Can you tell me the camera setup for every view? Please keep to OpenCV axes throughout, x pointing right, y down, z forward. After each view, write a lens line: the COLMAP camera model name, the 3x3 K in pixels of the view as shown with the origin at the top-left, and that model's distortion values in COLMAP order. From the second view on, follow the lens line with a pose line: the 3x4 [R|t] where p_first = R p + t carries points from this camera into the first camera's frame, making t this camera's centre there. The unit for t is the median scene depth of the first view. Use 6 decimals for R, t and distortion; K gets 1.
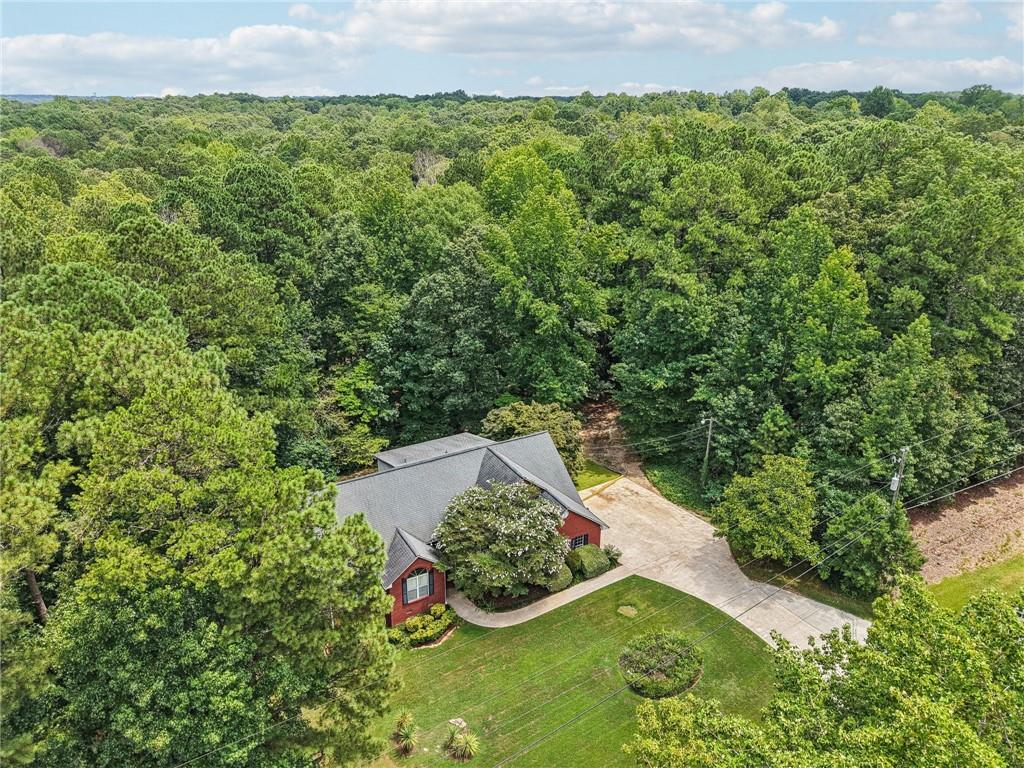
lens RADIAL K [[687.3, 0, 512.0], [0, 687.3, 384.0], [0, 0, 1]] dist [-0.001198, -0.003204]
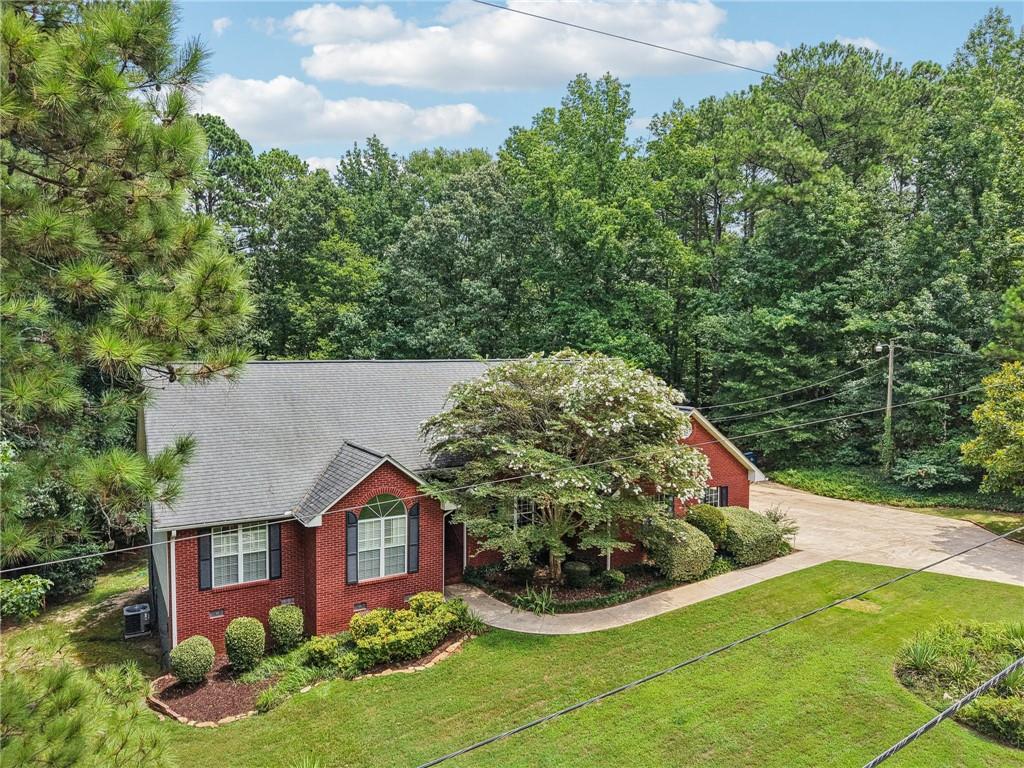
lens RADIAL K [[703.6, 0, 512.0], [0, 703.6, 384.0], [0, 0, 1]] dist [0.006786, -0.001491]
pose [[0.999957, -0.002526, 0.008932, -0.044595], [0.005195, 0.949762, -0.312929, 0.264260], [-0.007693, 0.312962, 0.949734, 0.416397]]
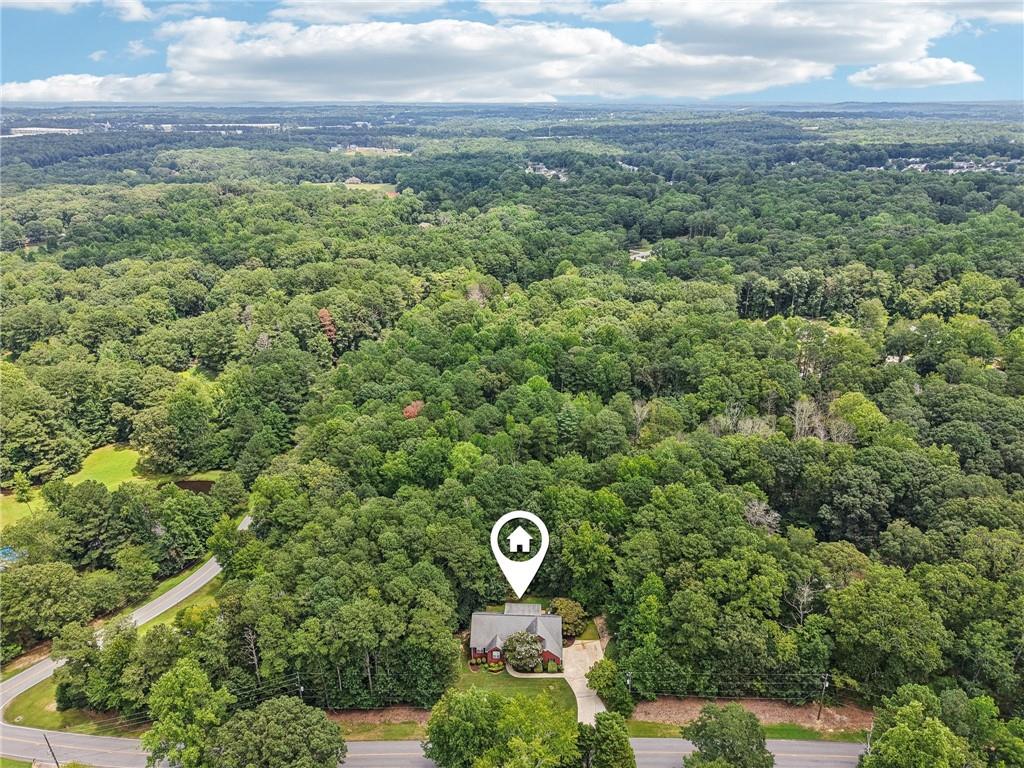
lens RADIAL K [[703.6, 0, 512.0], [0, 703.6, 384.0], [0, 0, 1]] dist [0.006786, -0.001491]
pose [[0.844349, 0.188134, -0.501677, 1.078674], [-0.187517, 0.980871, 0.052237, -0.916381], [0.501908, 0.049967, 0.863477, -1.524854]]
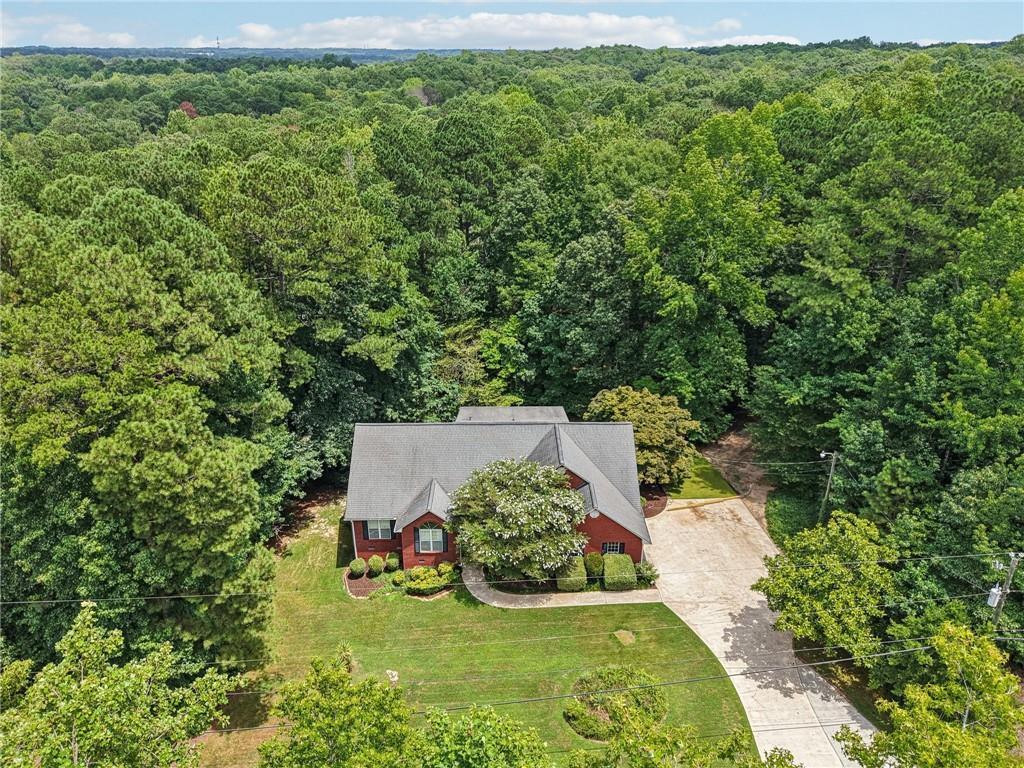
lens RADIAL K [[703.6, 0, 512.0], [0, 703.6, 384.0], [0, 0, 1]] dist [0.006786, -0.001491]
pose [[0.875402, 0.196260, -0.441761, 0.297714], [-0.174071, 0.980549, 0.090683, -0.036242], [0.450966, -0.002487, 0.892538, 0.098690]]
